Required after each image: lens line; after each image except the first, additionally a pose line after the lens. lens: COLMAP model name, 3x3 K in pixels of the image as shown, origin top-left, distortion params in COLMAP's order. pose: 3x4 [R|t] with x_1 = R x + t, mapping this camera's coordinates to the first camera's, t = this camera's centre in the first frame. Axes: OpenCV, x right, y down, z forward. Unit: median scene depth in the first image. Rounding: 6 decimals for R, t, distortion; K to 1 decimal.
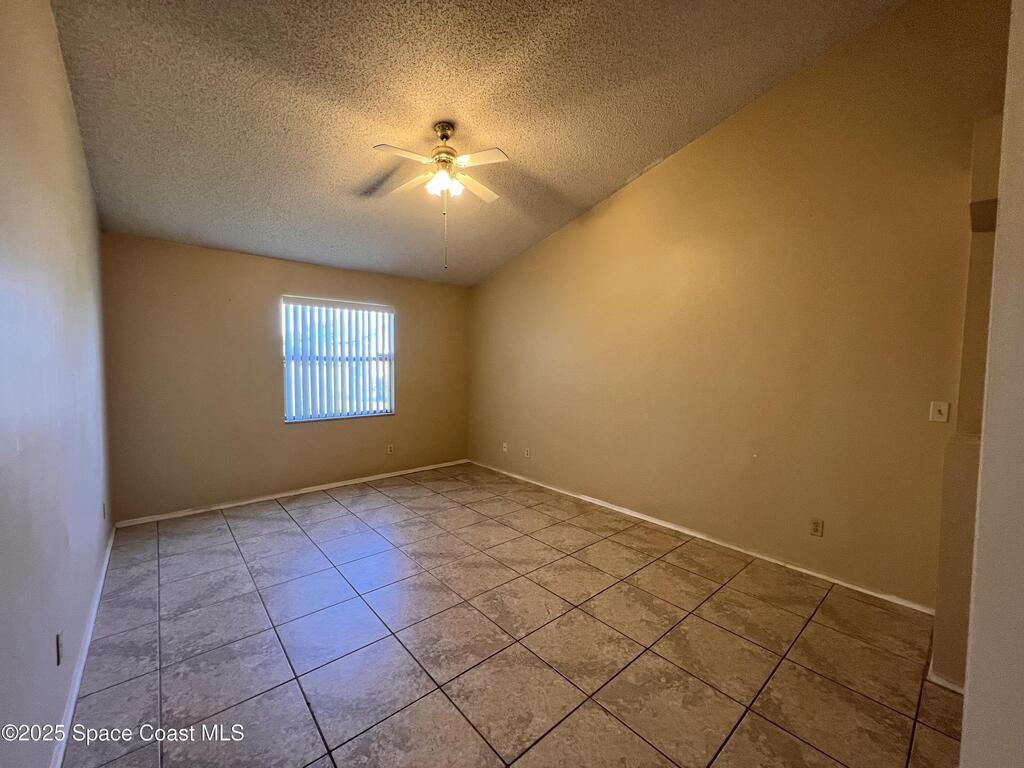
lens RADIAL K [[408.1, 0, 512.0], [0, 408.1, 384.0], [0, 0, 1]] dist [0.000590, -0.000015]
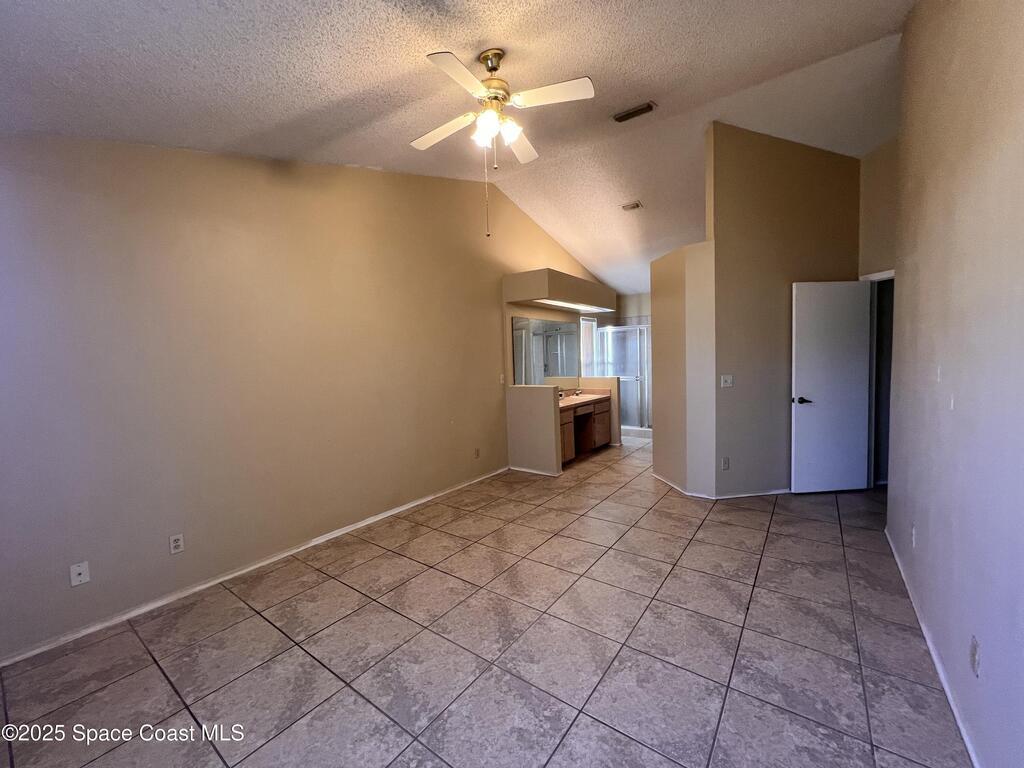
lens RADIAL K [[408.1, 0, 512.0], [0, 408.1, 384.0], [0, 0, 1]] dist [0.000590, -0.000015]
pose [[-0.215091, -0.062081, 0.974619, -0.800414], [0.082612, 0.993244, 0.081500, -0.058597], [-0.973093, 0.098045, -0.208510, 0.985990]]
